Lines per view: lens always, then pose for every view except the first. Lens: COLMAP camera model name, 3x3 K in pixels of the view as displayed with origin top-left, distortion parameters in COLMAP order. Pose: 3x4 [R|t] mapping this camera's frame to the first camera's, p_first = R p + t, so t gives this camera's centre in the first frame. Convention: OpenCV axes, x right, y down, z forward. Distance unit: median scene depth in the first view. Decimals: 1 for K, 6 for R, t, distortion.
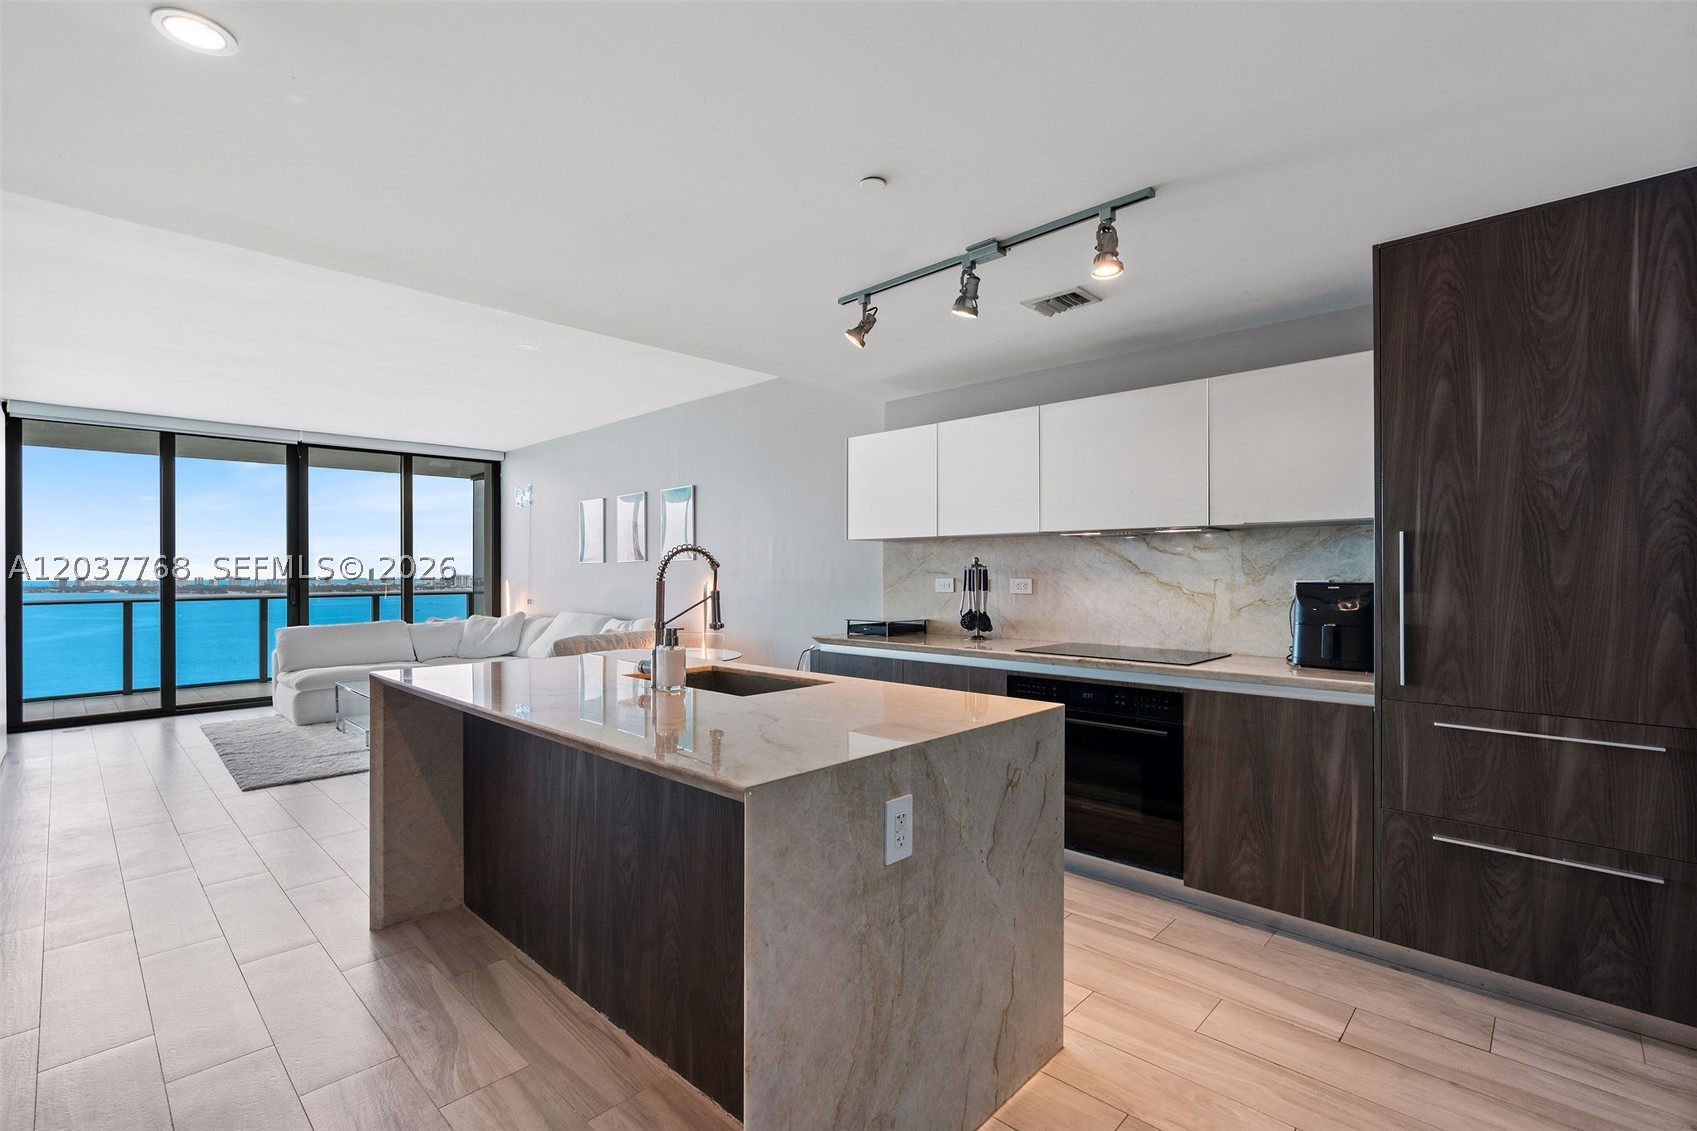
lens RADIAL K [[765.2, 0, 847.9], [0, 765.2, 569.3], [0, 0, 1]] dist [-0.009021, 0.003392]
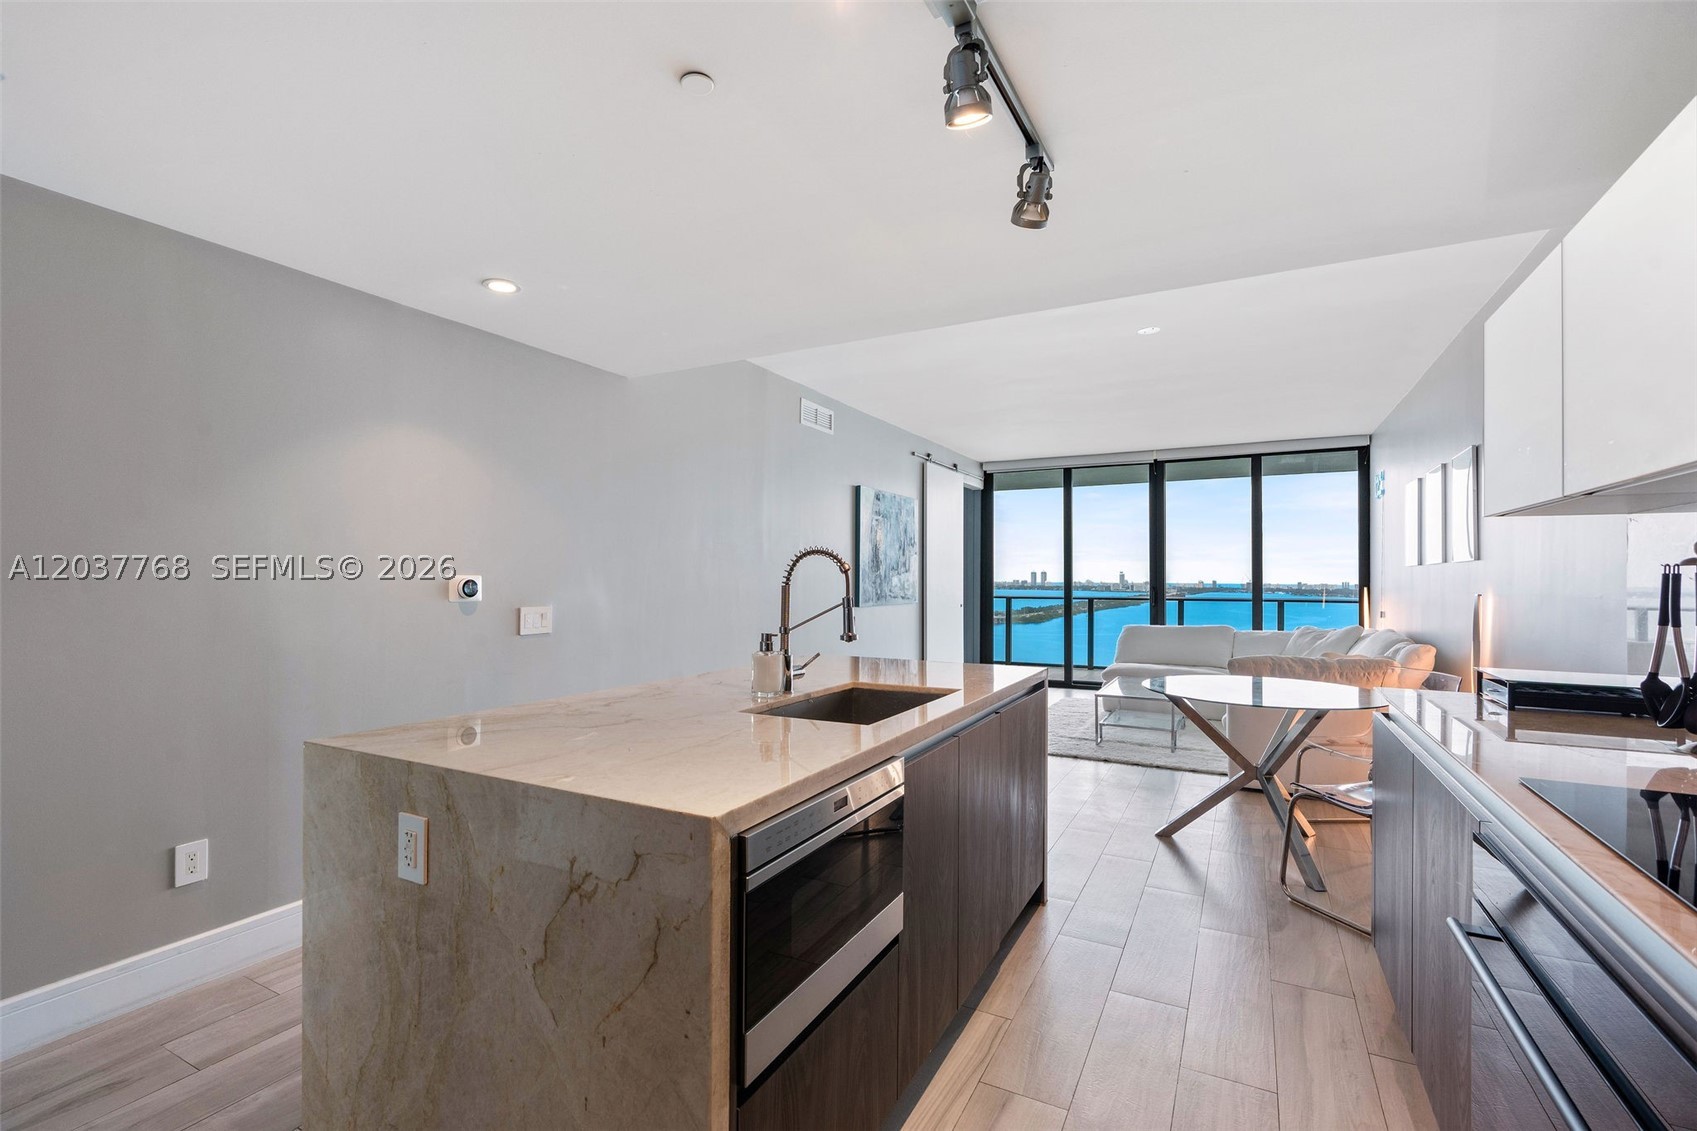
lens RADIAL K [[765.2, 0, 848.6], [0, 765.2, 569.4], [0, 0, 1]] dist [-0.009021, 0.003392]
pose [[0.276021, -0.003234, -0.961146, 0.263613], [-0.003871, 0.999982, -0.004476, -0.000267], [0.961144, 0.004956, 0.276003, 0.295669]]
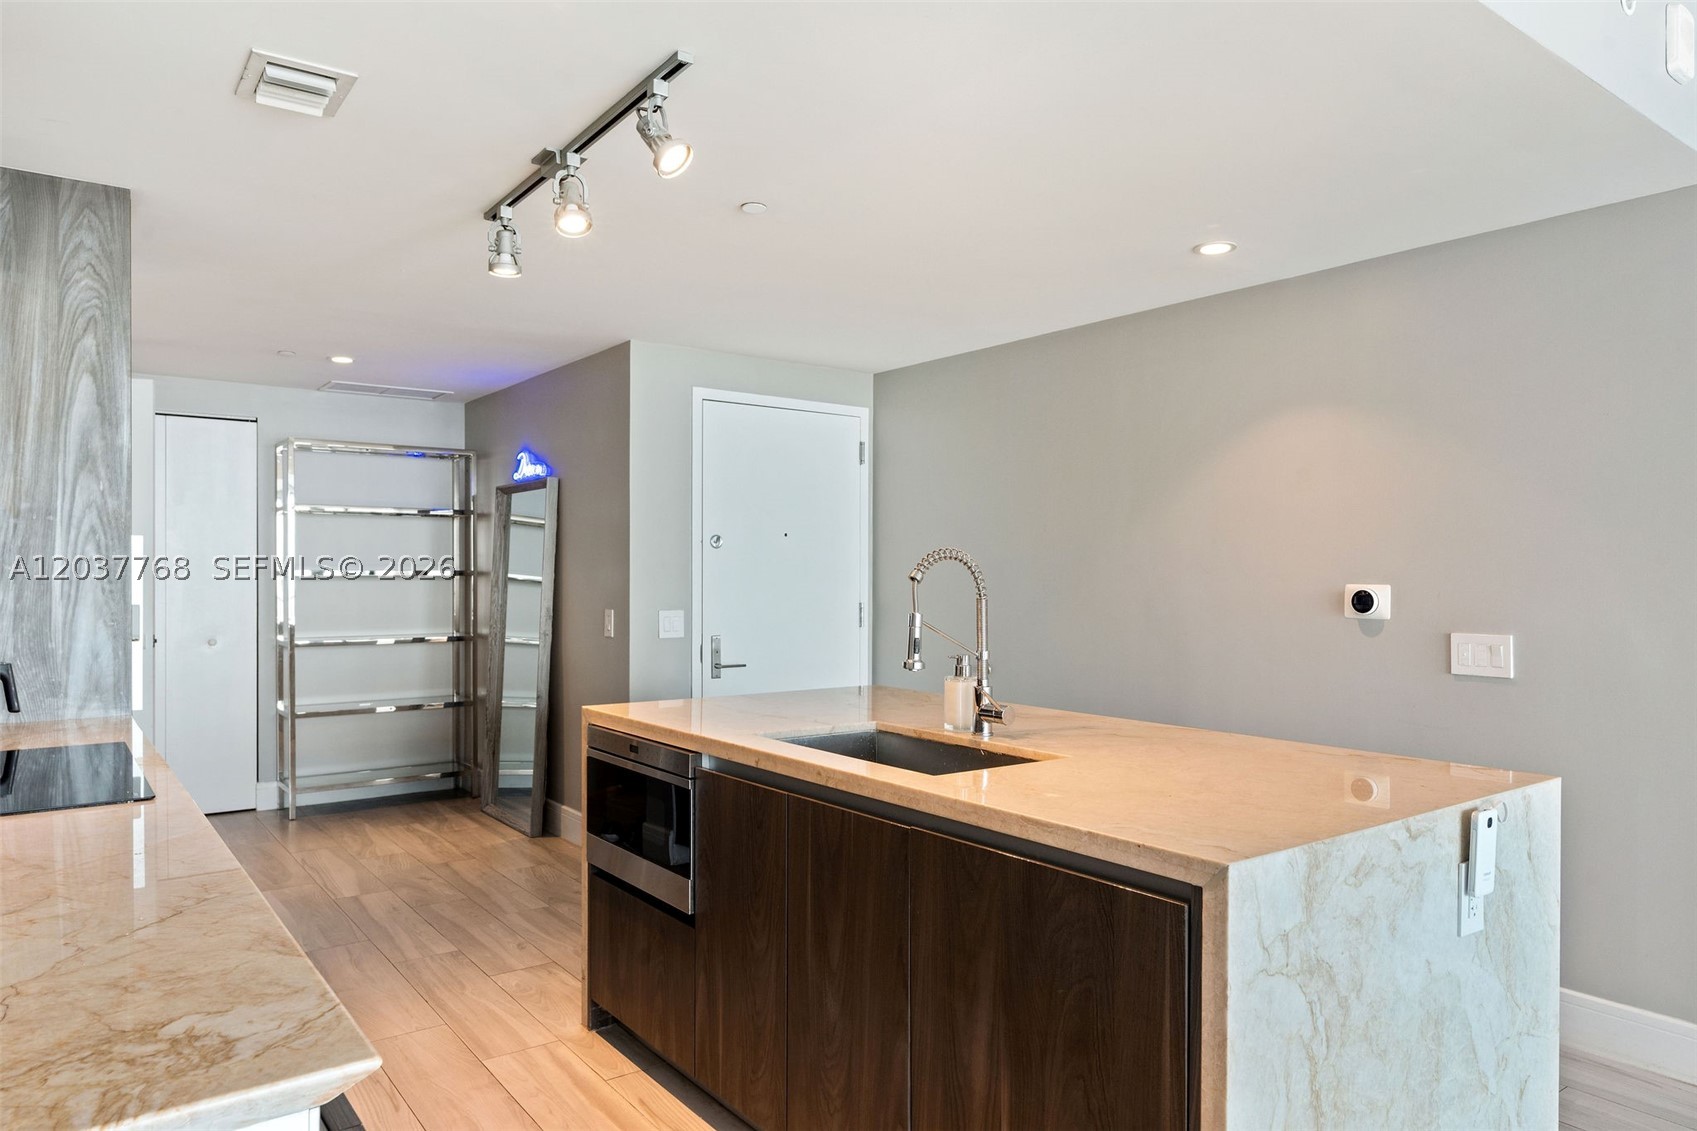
lens RADIAL K [[1099.7, 0, 832.9], [0, 1099.7, 576.2], [0, 0, 1]] dist [-0.004852, 0.002087]
pose [[-0.984040, -0.001706, 0.177939, -0.109874], [-0.002074, 0.999996, -0.001883, -0.000157], [-0.177935, -0.002222, -0.984040, 0.769606]]
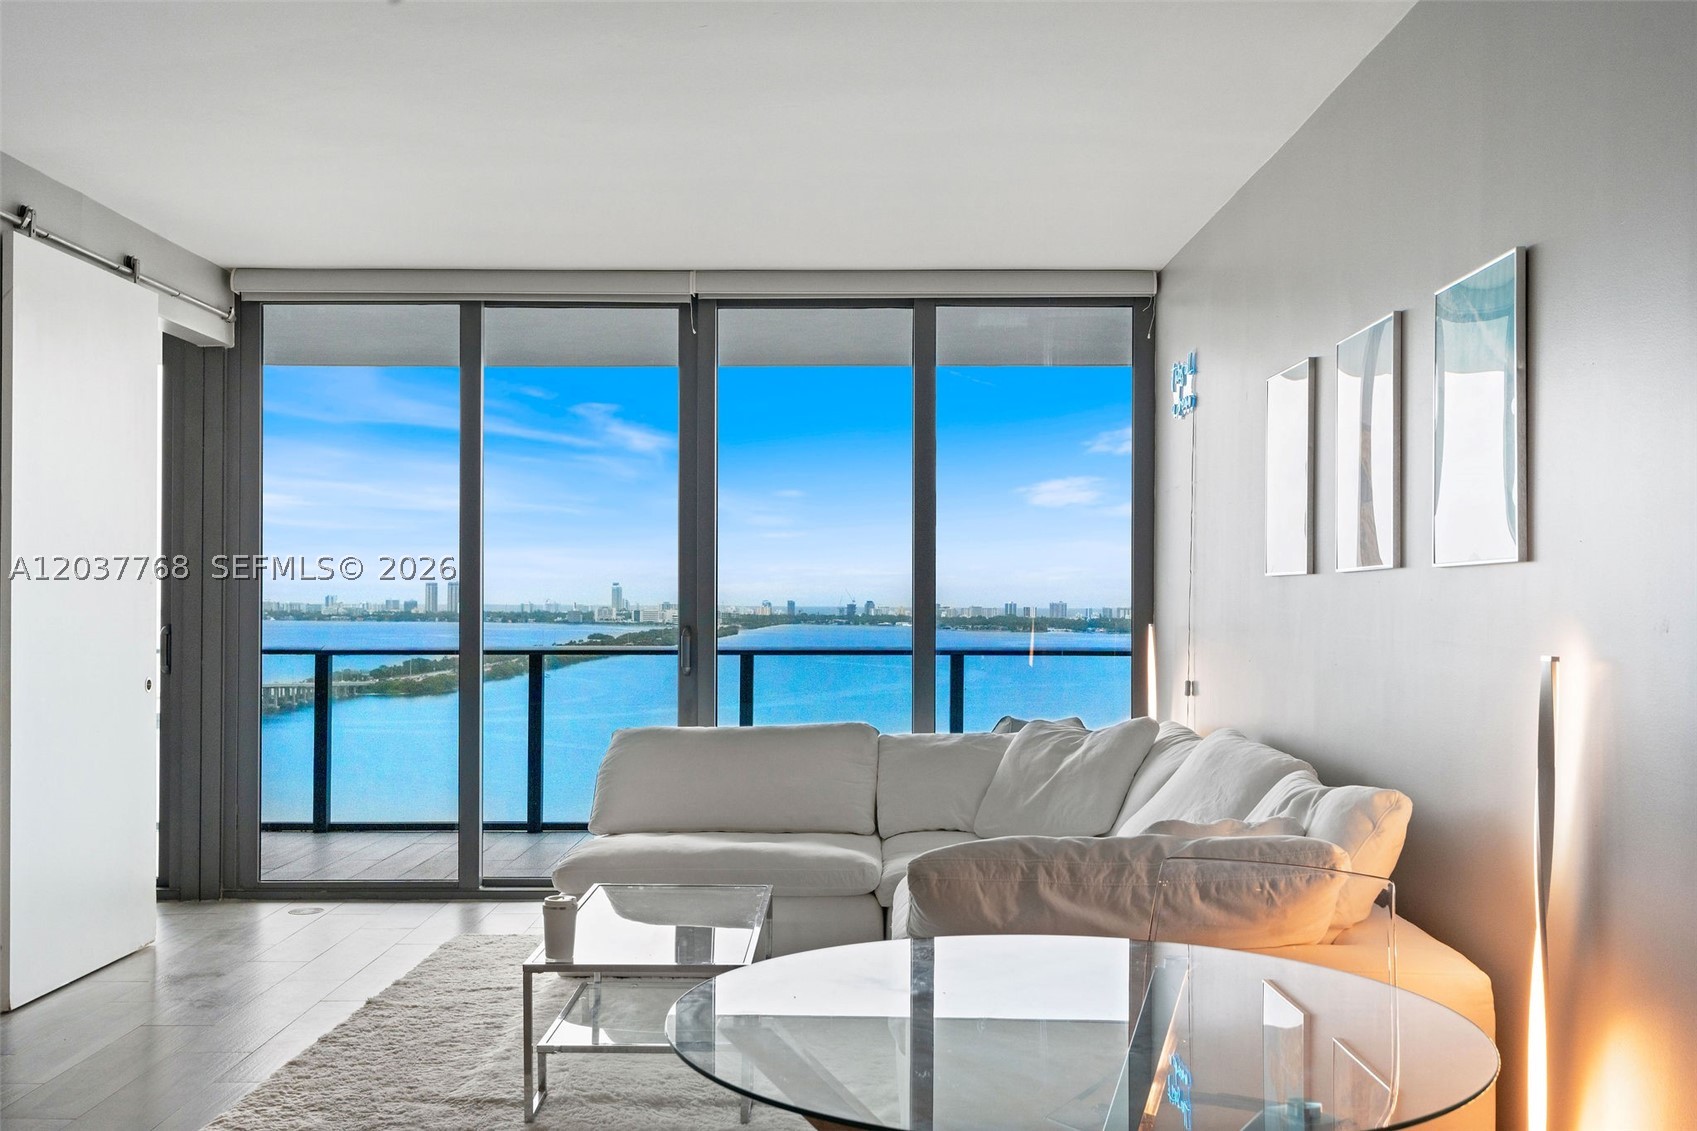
lens RADIAL K [[1679.7, 0, 865.8], [0, 1679.7, 567.7], [0, 0, 1]] dist [-0.007080, 0.000000]
pose [[0.696224, -0.004123, -0.717813, 0.034901], [-0.006922, 0.999898, -0.012456, -0.002481], [0.717791, 0.013641, 0.696125, 0.466086]]
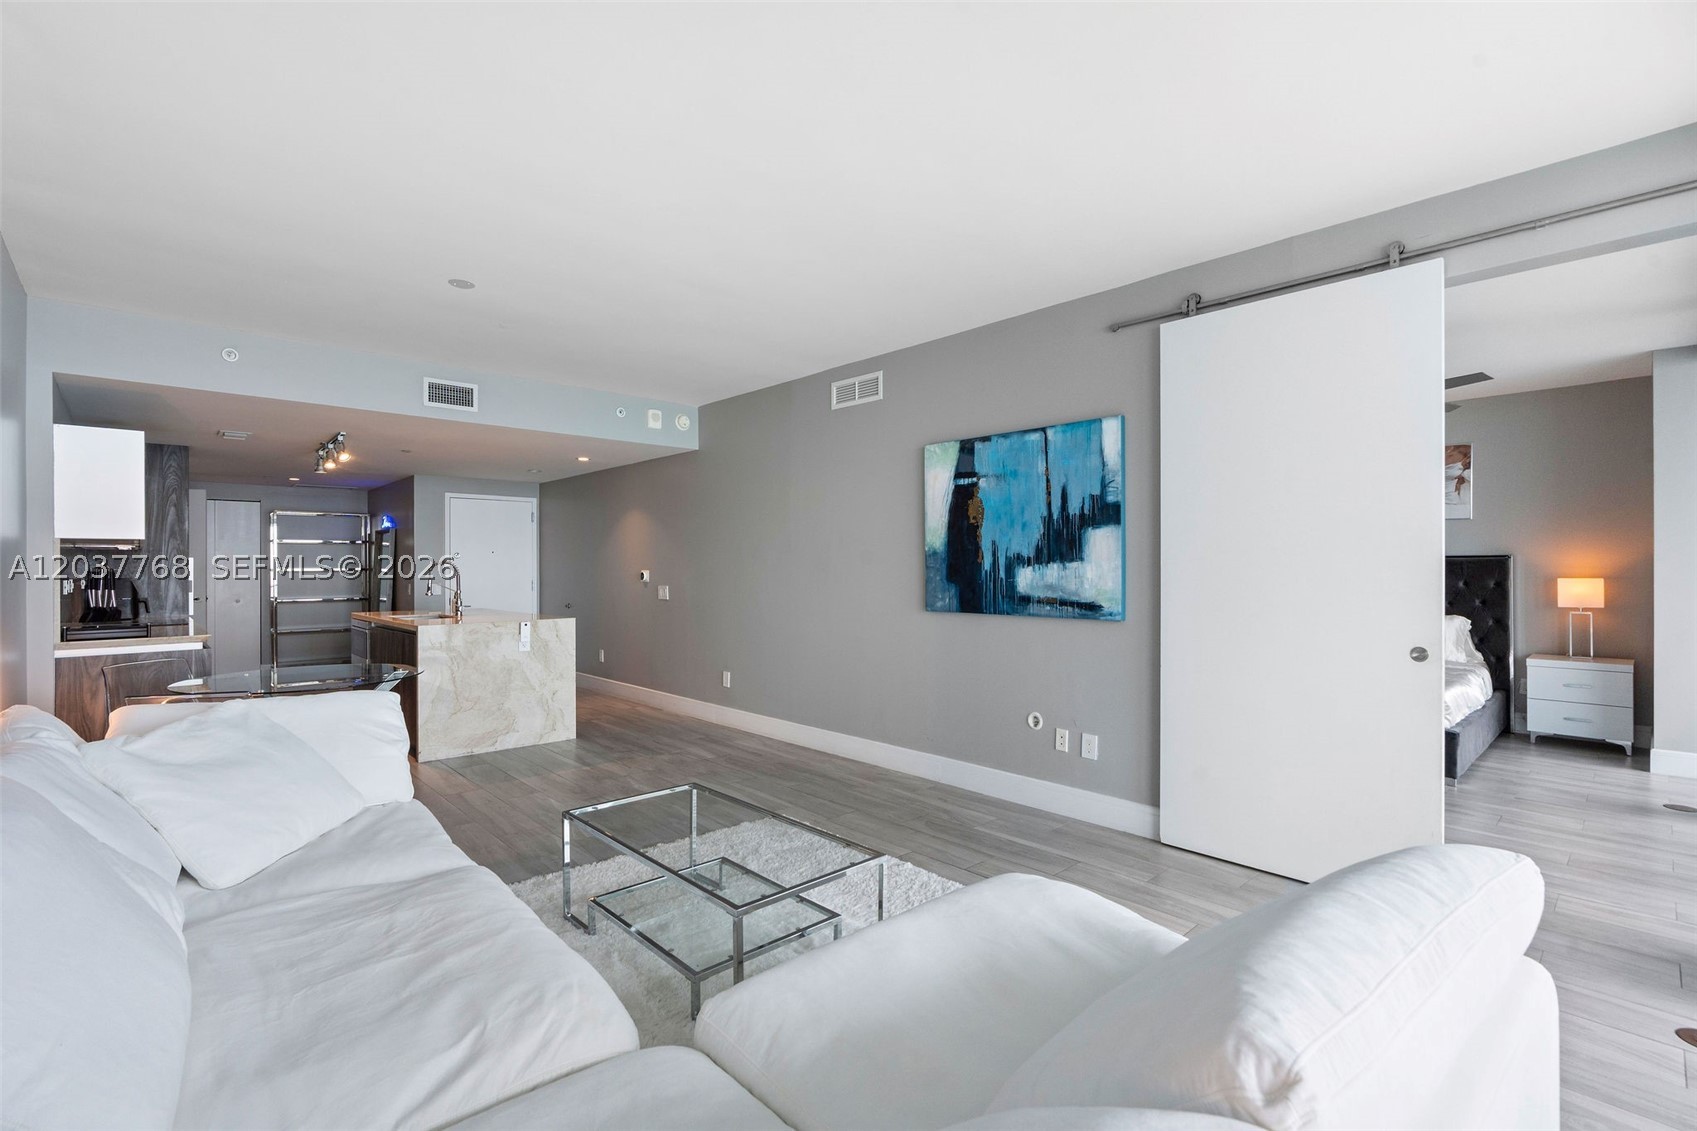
lens RADIAL K [[765.2, 0, 839.8], [0, 765.2, 561.6], [0, 0, 1]] dist [-0.009021, 0.003392]
pose [[-0.997875, 0.007587, 0.064718, -0.623658], [0.006804, 0.999901, -0.012298, 0.005003], [-0.064805, -0.011832, -0.997828, 1.278720]]
